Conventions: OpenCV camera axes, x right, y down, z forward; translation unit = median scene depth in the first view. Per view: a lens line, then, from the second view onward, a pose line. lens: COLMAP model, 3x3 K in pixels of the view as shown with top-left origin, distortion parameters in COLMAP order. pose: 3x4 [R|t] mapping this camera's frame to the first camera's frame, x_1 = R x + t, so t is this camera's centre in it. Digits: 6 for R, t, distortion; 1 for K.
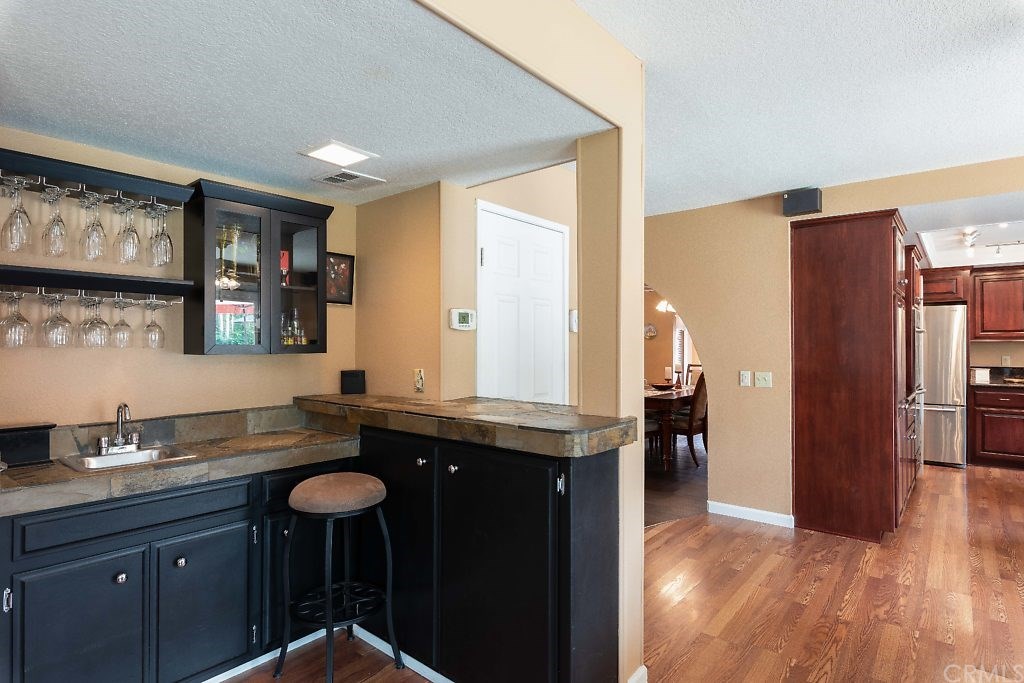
lens RADIAL K [[545.4, 0, 510.3], [0, 545.4, 341.7], [0, 0, 1]] dist [-0.004369, -0.000347]
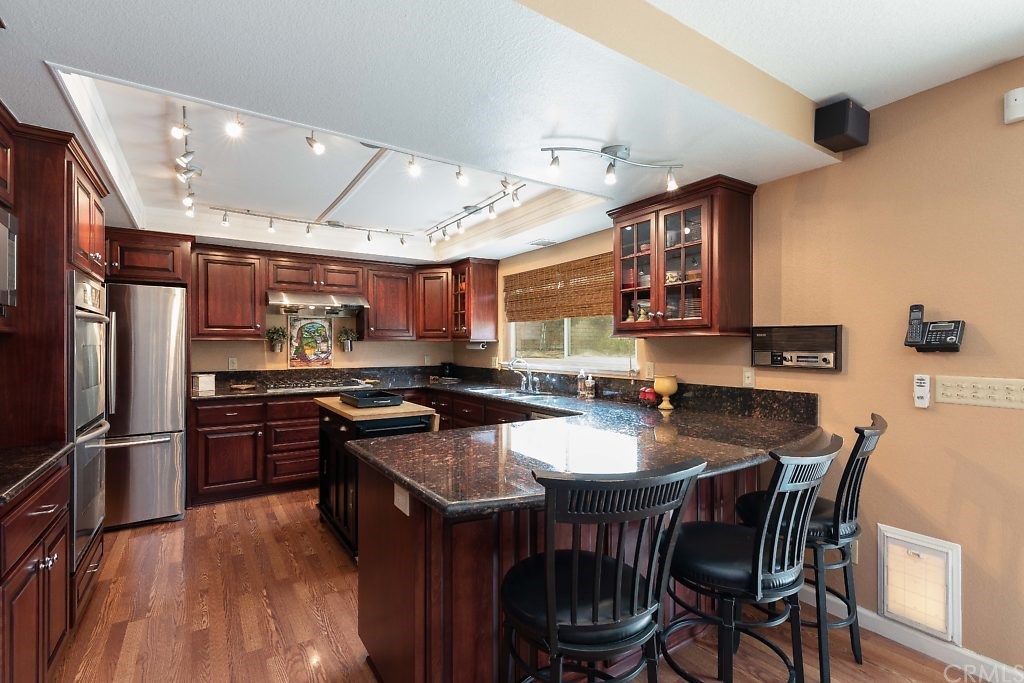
lens RADIAL K [[459.9, 0, 516.0], [0, 459.9, 343.8], [0, 0, 1]] dist [-0.000404, -0.000170]
pose [[0.271738, -0.001300, 0.962371, 0.367038], [-0.003591, 0.999991, 0.002365, 0.002230], [-0.962365, -0.004099, 0.271730, 0.407510]]
